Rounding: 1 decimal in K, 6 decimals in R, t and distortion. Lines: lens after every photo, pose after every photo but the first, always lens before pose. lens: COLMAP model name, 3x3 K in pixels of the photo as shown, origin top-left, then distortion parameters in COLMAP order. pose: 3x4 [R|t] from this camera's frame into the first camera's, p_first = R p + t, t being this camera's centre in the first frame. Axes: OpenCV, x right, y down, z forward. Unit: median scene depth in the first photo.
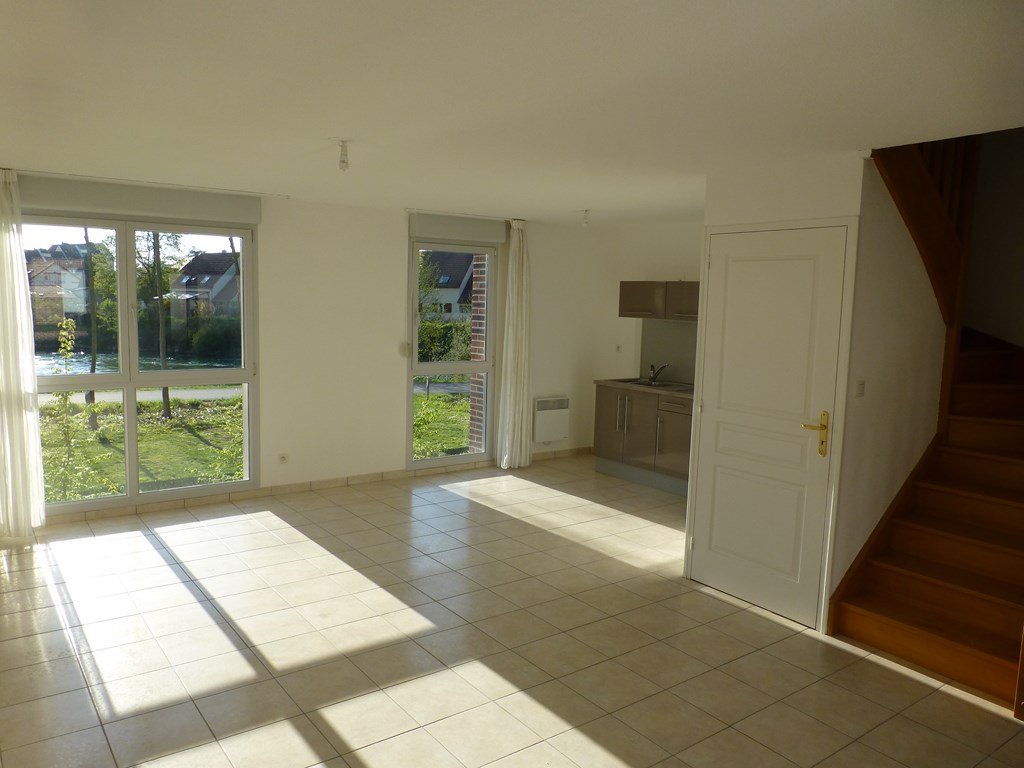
lens RADIAL K [[753.9, 0, 484.7], [0, 753.9, 384.7], [0, 0, 1]] dist [-0.006761, -0.006905]
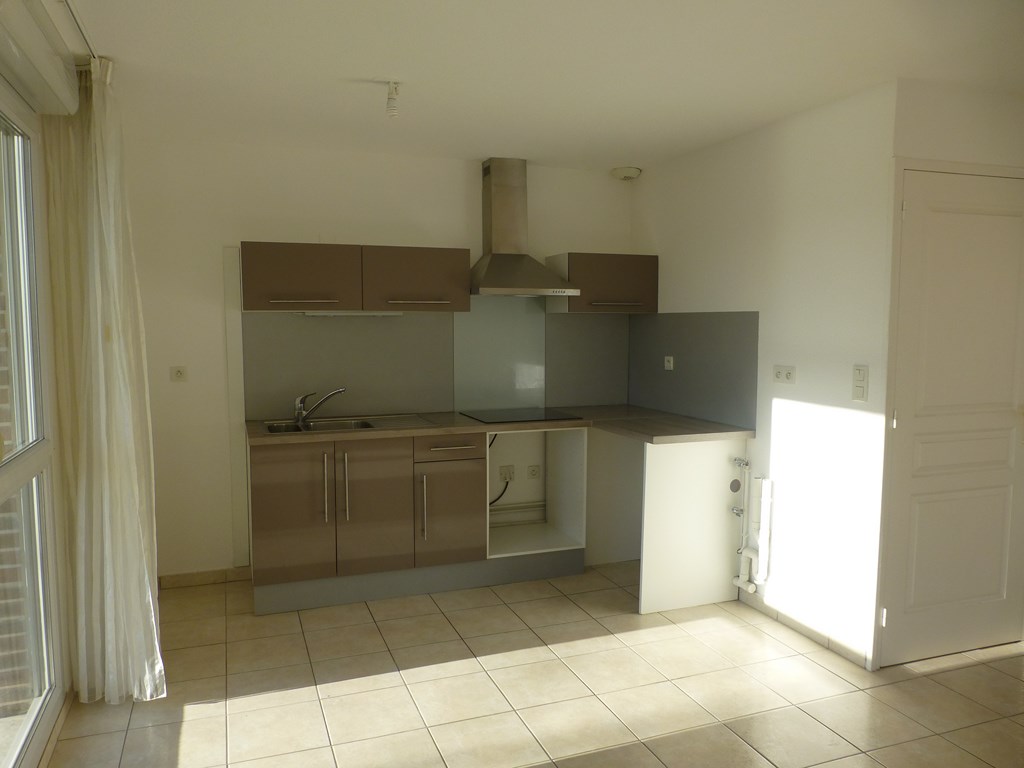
lens RADIAL K [[753.9, 0, 484.7], [0, 753.9, 384.7], [0, 0, 1]] dist [-0.006761, -0.006905]
pose [[0.259608, -0.111761, 0.959225, -0.328103], [0.117889, 0.989520, 0.083385, -0.073241], [-0.958491, 0.091435, 0.270063, 0.819794]]
